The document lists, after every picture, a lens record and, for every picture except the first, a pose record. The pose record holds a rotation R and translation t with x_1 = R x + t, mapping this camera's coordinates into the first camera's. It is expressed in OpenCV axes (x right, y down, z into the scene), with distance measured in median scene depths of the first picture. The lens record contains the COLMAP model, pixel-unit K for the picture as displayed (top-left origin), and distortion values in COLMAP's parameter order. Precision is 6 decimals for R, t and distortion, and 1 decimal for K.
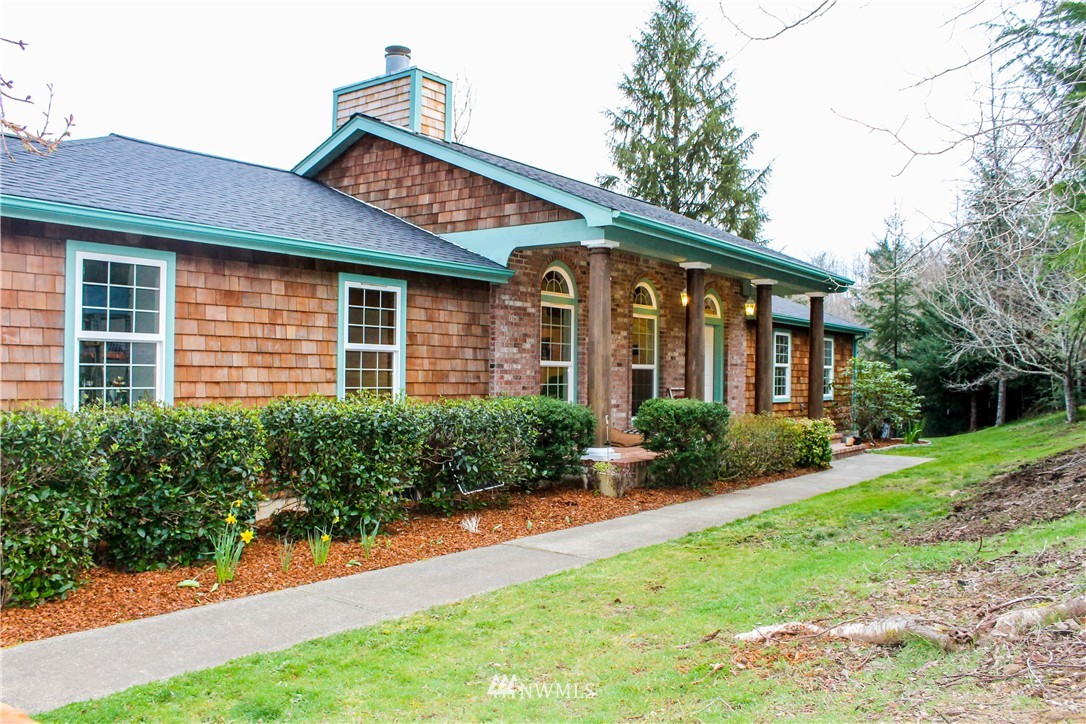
lens RADIAL K [[849.4, 0, 543.0], [0, 849.4, 362.0], [0, 0, 1]] dist [-0.071080, 0.000428]
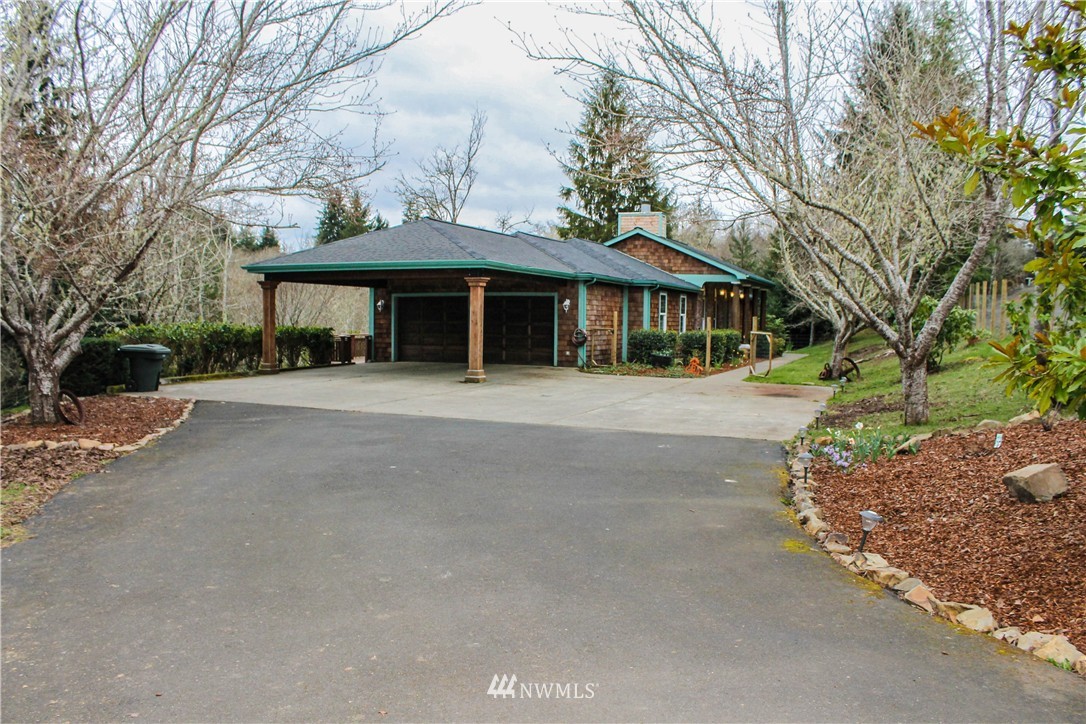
lens RADIAL K [[904.7, 0, 543.0], [0, 904.7, 362.0], [0, 0, 1]] dist [-0.111059, 0.001203]
pose [[0.957893, -0.022425, 0.286249, -0.890128], [0.004750, 0.998046, 0.062295, -0.028742], [-0.287086, -0.058312, 0.956128, -1.139383]]
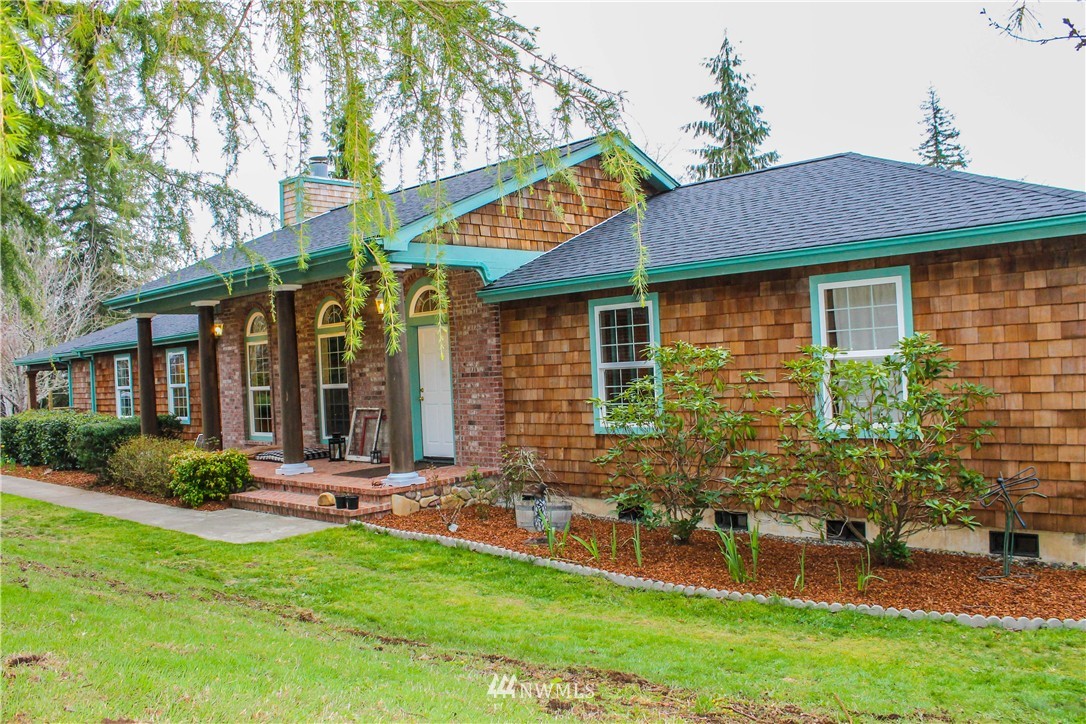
lens RADIAL K [[849.4, 0, 543.0], [0, 849.4, 362.0], [0, 0, 1]] dist [-0.071080, 0.000428]
pose [[-0.063413, -0.050489, -0.996709, 0.825324], [0.033941, 0.998033, -0.052715, 0.028577], [0.997410, -0.037172, -0.061575, 0.990892]]
